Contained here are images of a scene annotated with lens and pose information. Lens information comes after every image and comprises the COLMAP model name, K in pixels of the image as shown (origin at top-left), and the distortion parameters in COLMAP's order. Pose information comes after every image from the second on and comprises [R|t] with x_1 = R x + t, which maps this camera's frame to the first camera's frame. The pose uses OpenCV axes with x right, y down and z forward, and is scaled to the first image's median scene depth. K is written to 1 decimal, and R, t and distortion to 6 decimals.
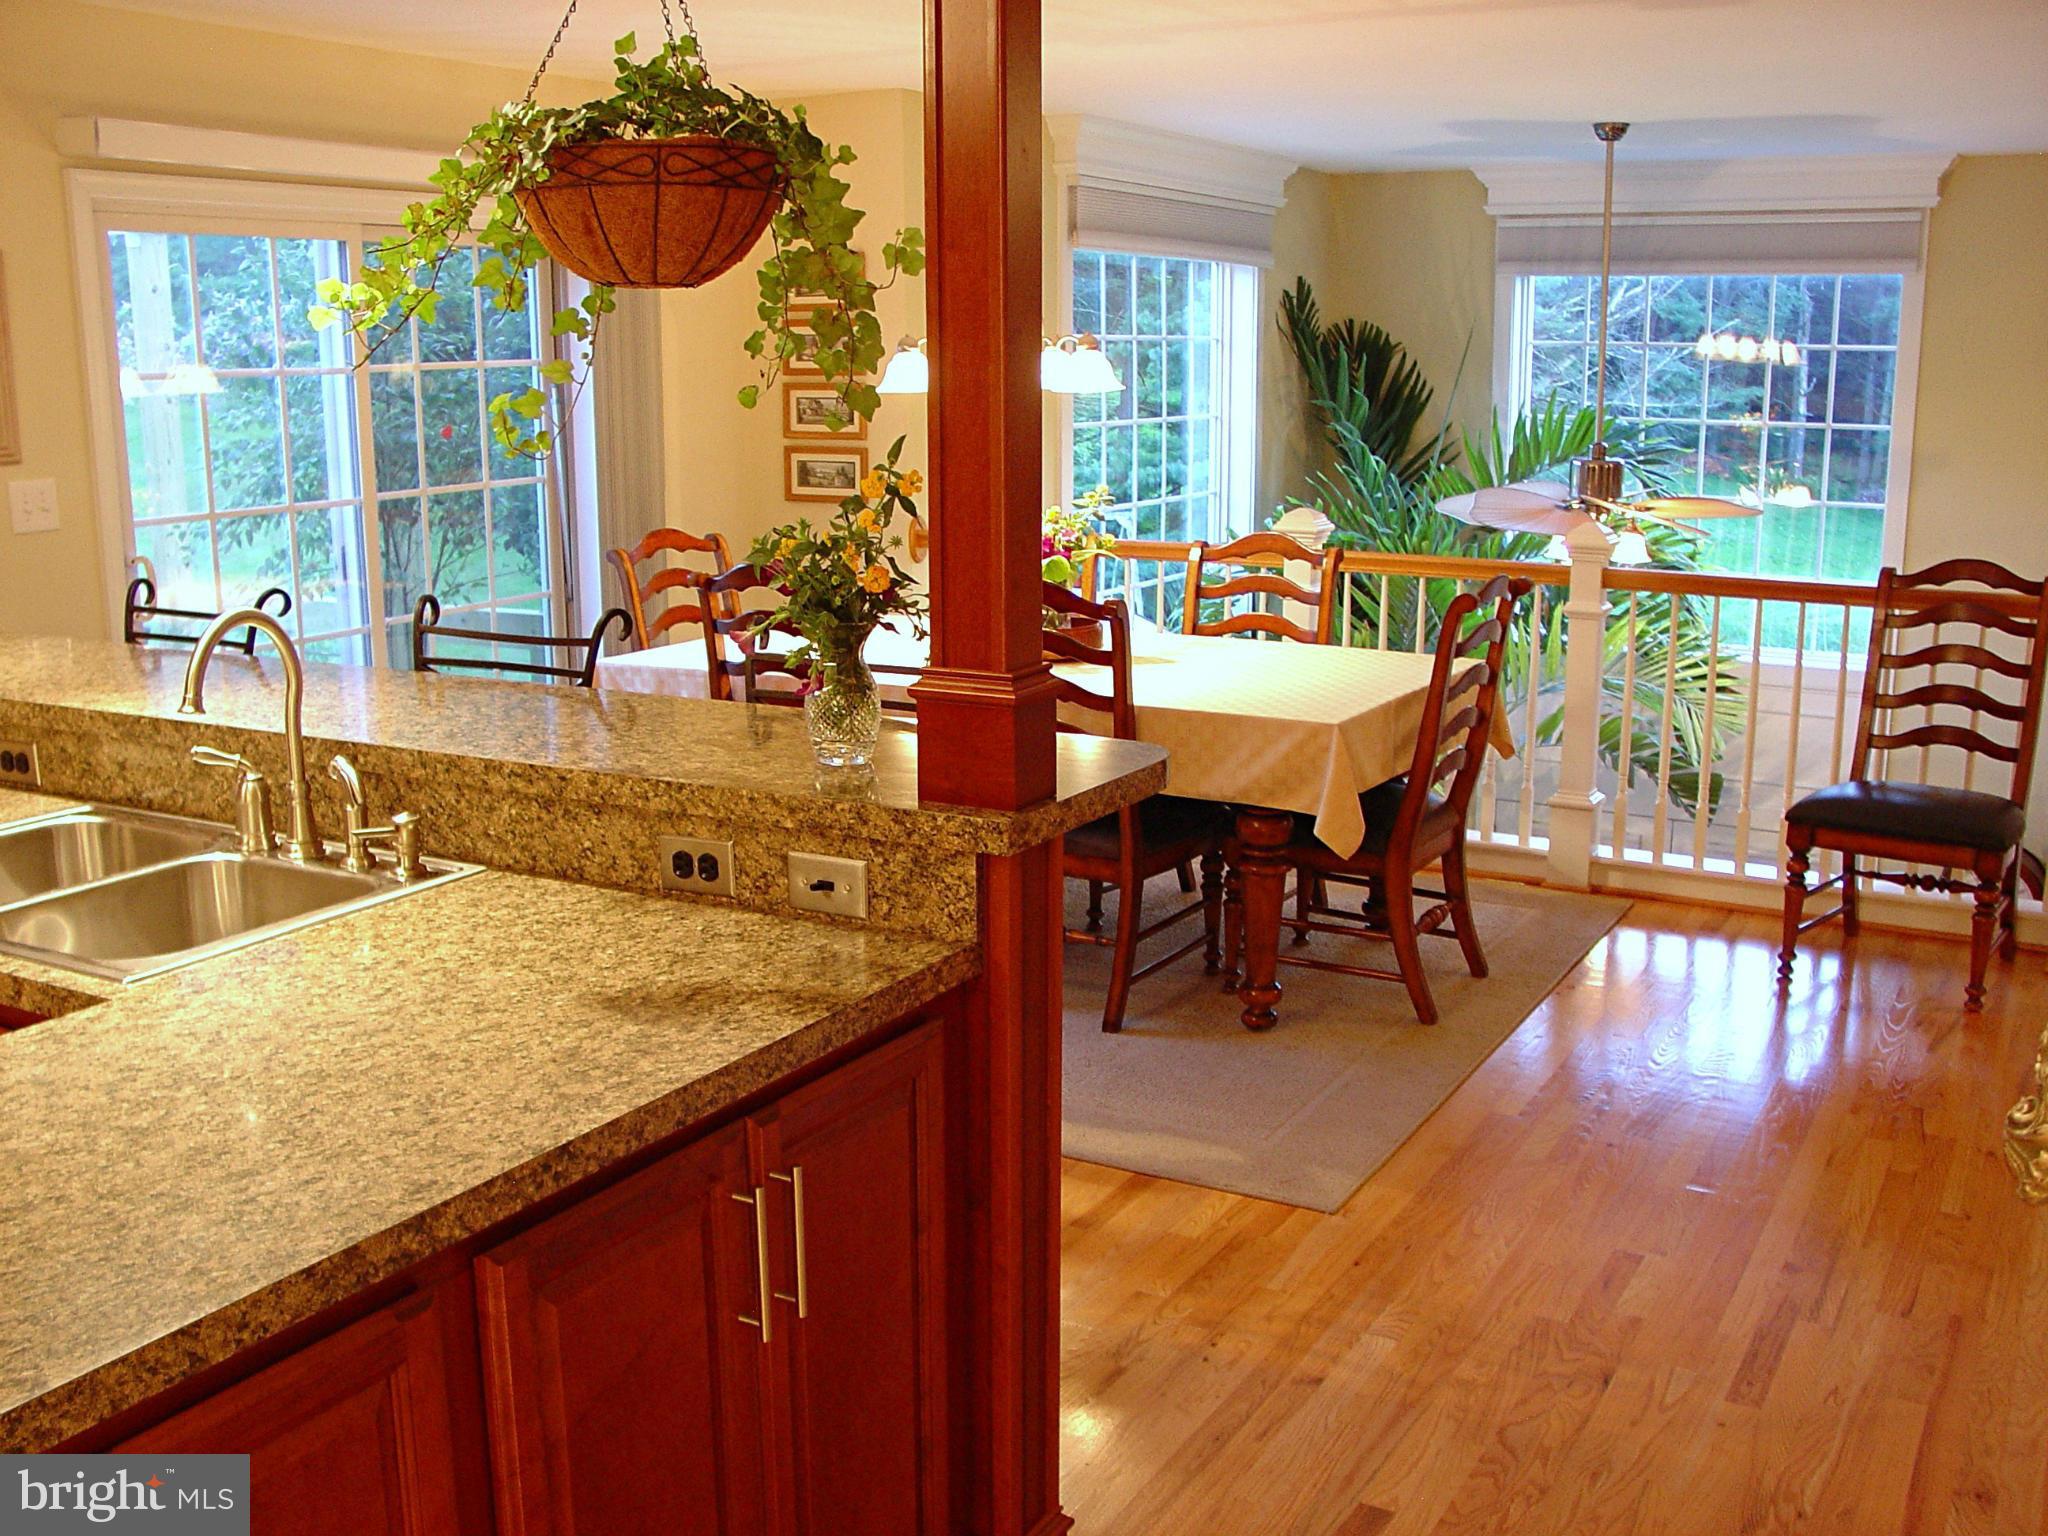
lens RADIAL K [[1921.7, 0, 1024.0], [0, 1921.7, 768.0], [0, 0, 1]] dist [-0.120551, 0.024391]
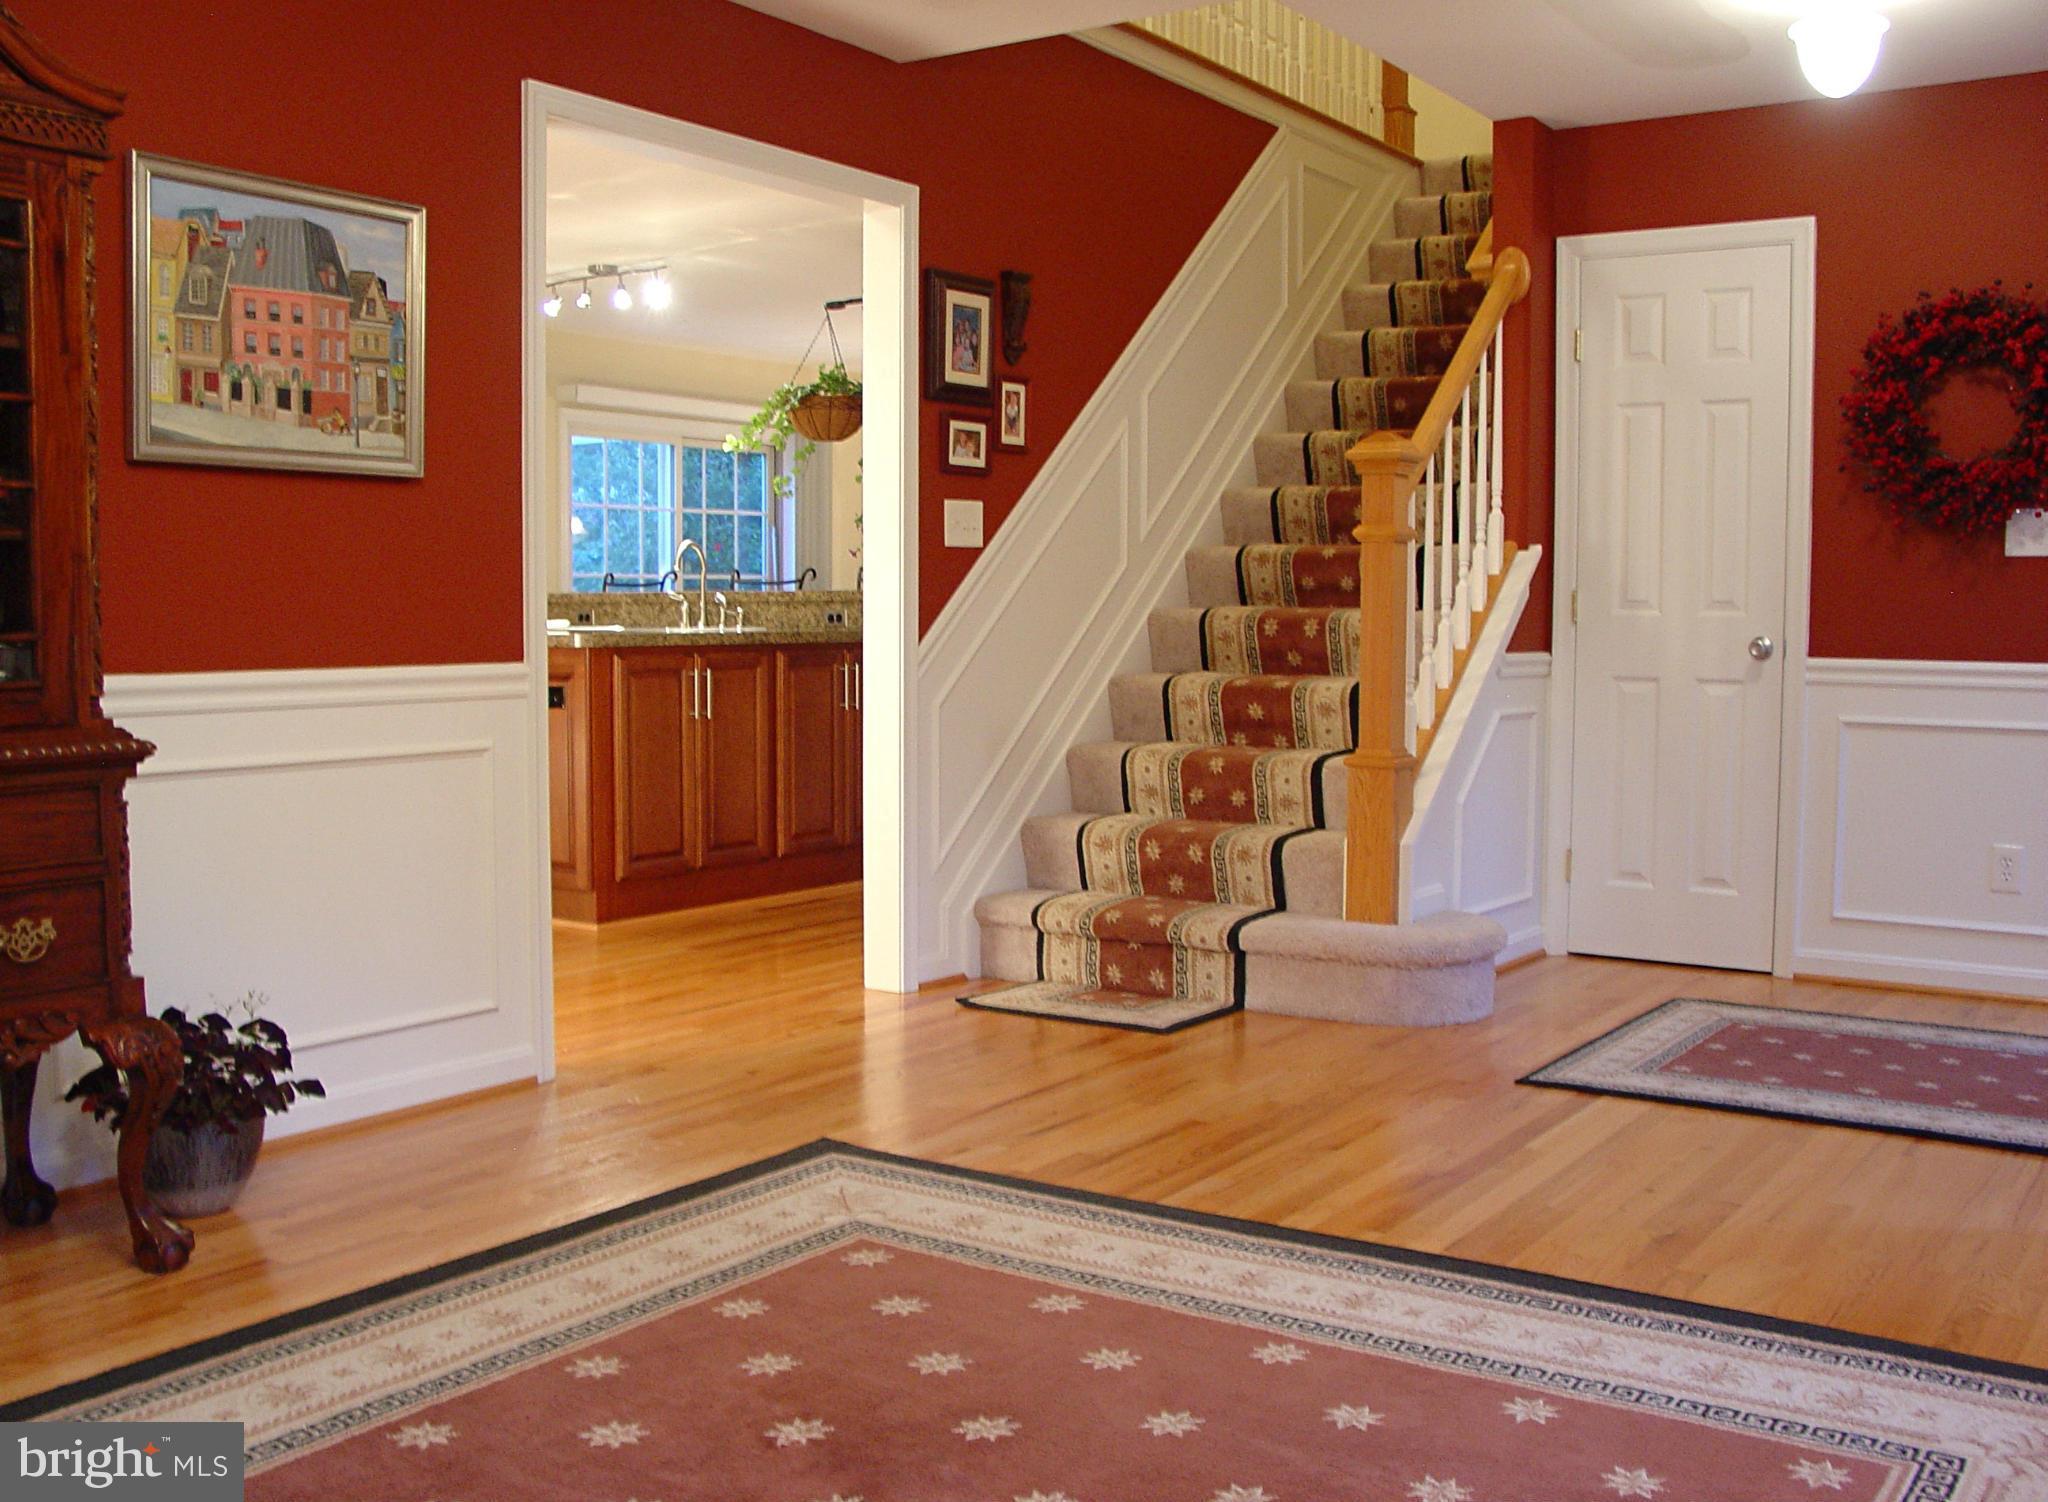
lens RADIAL K [[1930.3, 0, 1024.0], [0, 1930.3, 751.0], [0, 0, 1]] dist [-0.121508, -0.001307]
pose [[0.996273, 0.013726, -0.085152, 0.419971], [-0.025748, 0.989570, -0.141735, 0.721688], [0.082318, 0.143399, 0.986235, -2.112492]]
